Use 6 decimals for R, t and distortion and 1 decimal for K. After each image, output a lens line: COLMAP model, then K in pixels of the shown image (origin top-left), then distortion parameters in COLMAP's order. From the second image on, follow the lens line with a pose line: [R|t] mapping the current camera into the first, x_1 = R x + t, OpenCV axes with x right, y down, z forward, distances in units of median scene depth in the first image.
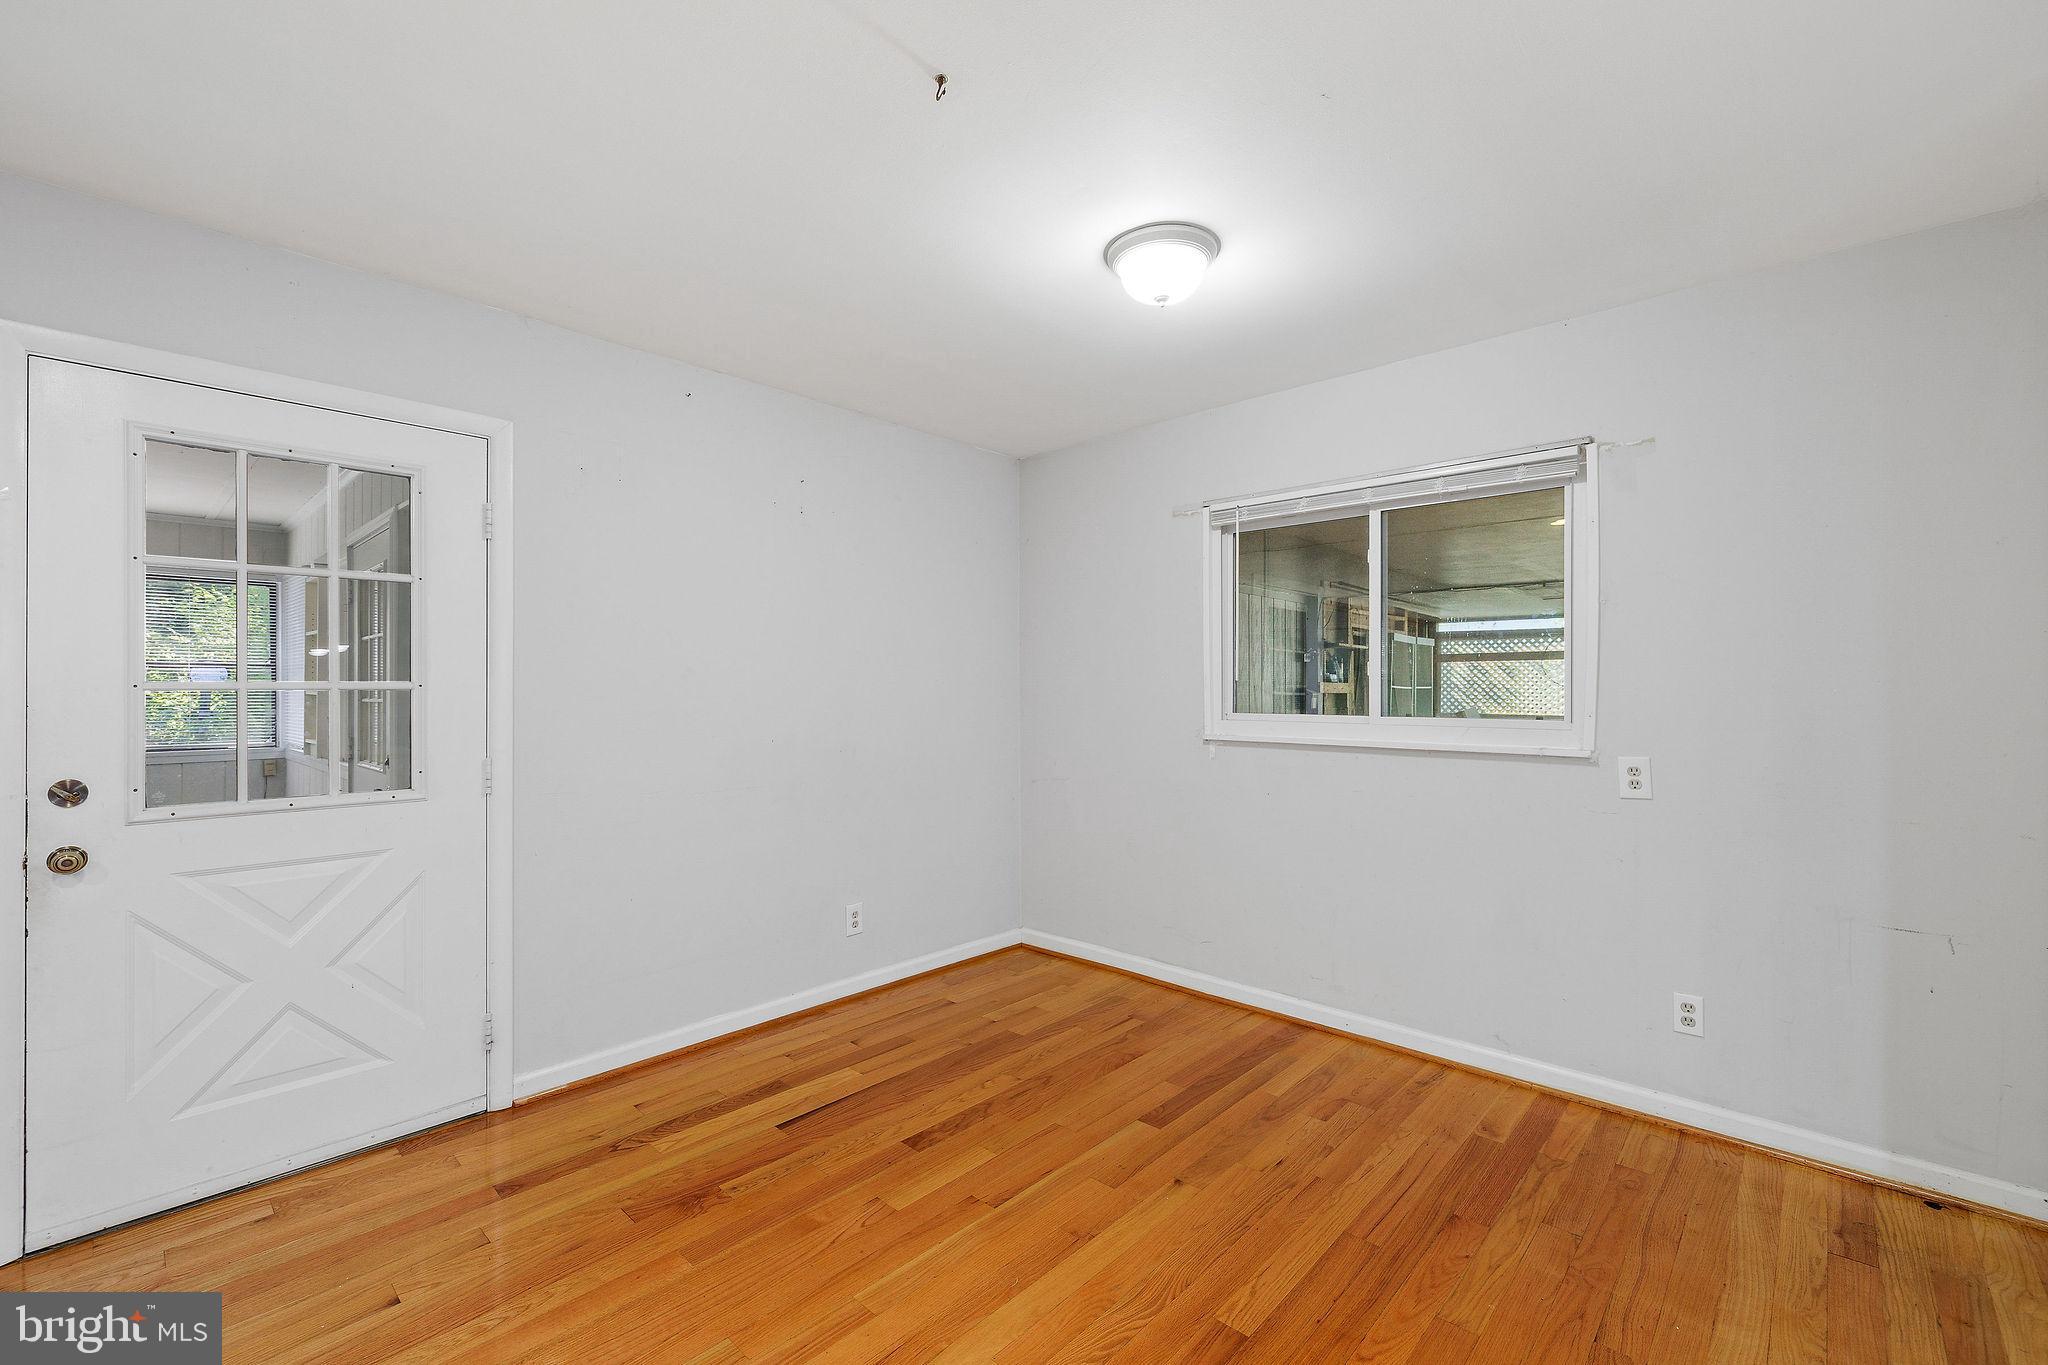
lens RADIAL K [[869.2, 0, 1022.6], [0, 869.2, 688.9], [0, 0, 1]] dist [-0.000401, -0.000273]
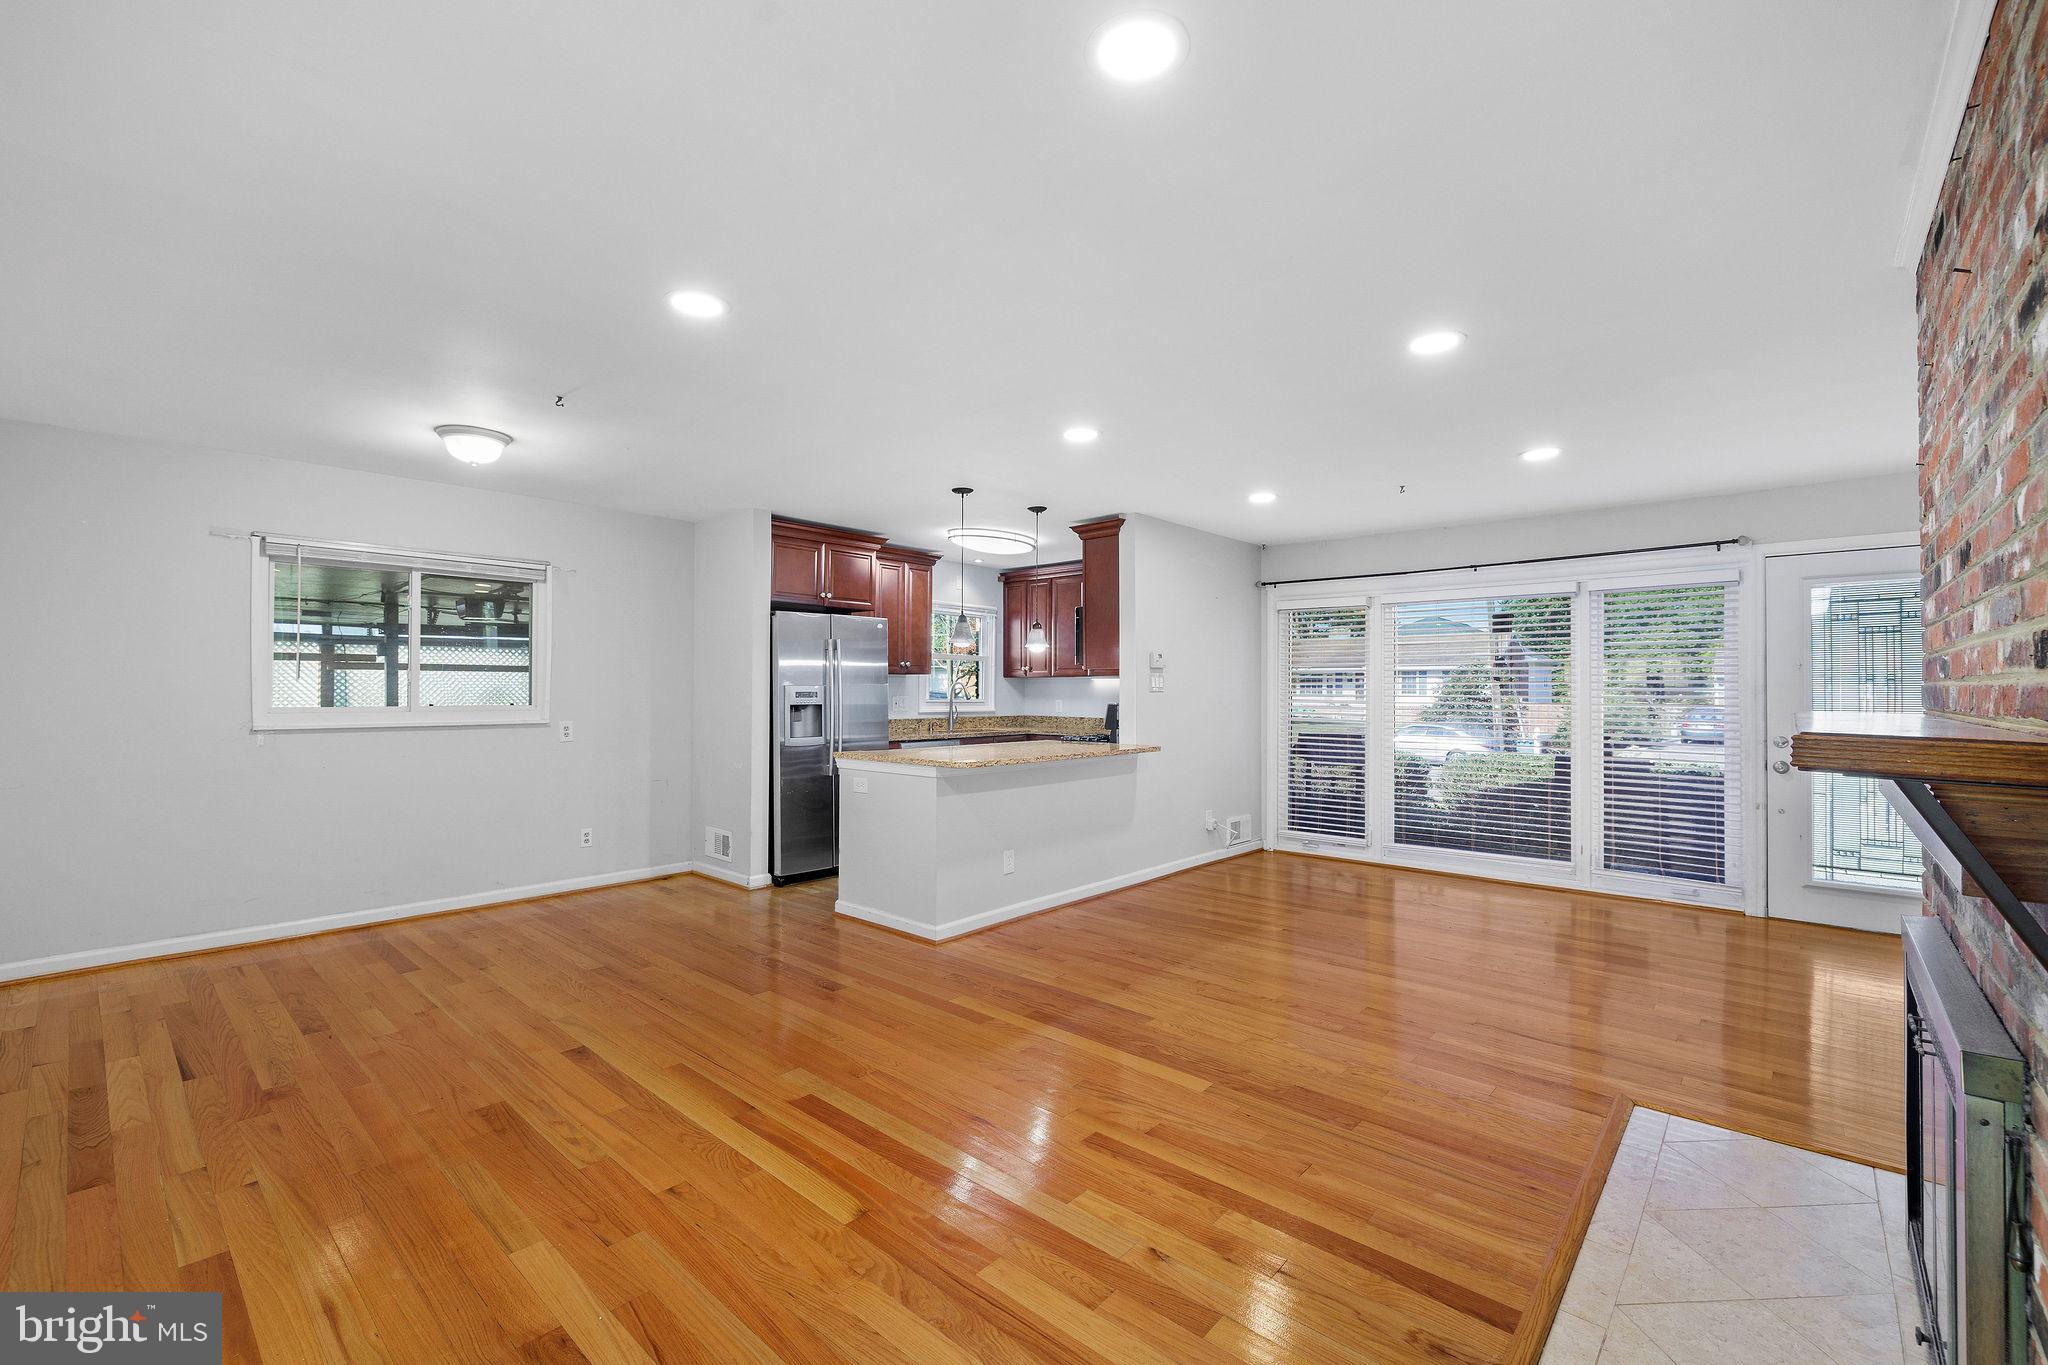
lens RADIAL K [[869.2, 0, 1018.1], [0, 869.2, 695.6], [0, 0, 1]] dist [-0.000401, -0.000273]
pose [[-0.009948, -0.007830, 0.999920, -1.358626], [-0.002641, 0.999966, 0.007804, -0.002664], [-0.999947, -0.002564, -0.009968, -0.055738]]
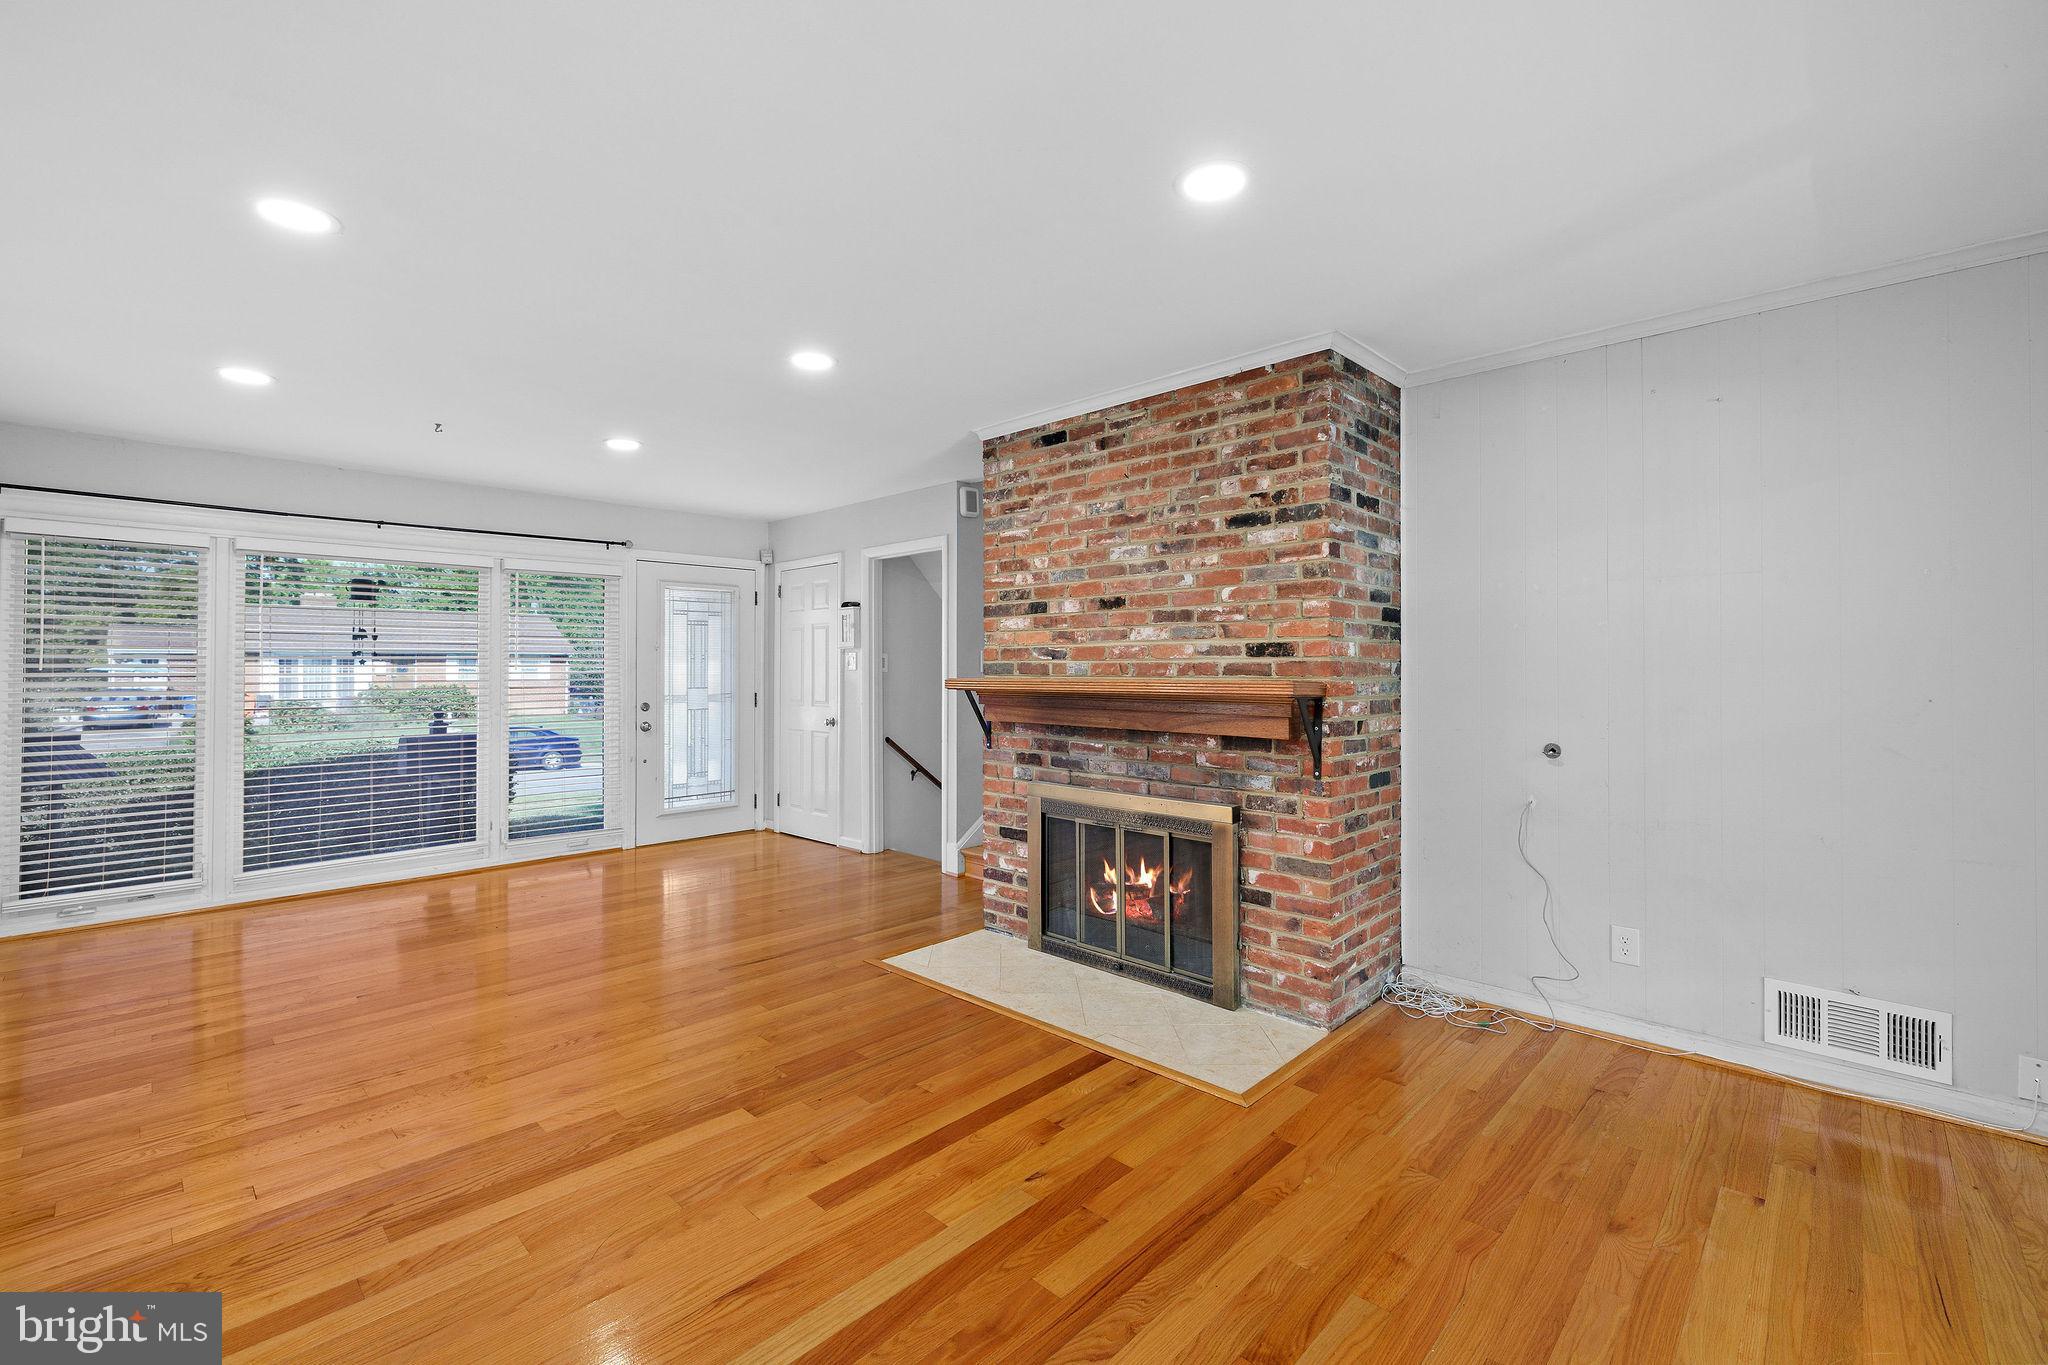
lens RADIAL K [[869.2, 0, 1036.7], [0, 869.2, 660.5], [0, 0, 1]] dist [-0.000401, -0.000273]
pose [[-0.999905, 0.000676, 0.013770, -0.625638], [0.000550, 0.999957, -0.009206, 0.003447], [-0.013776, -0.009197, -0.999863, 0.642583]]
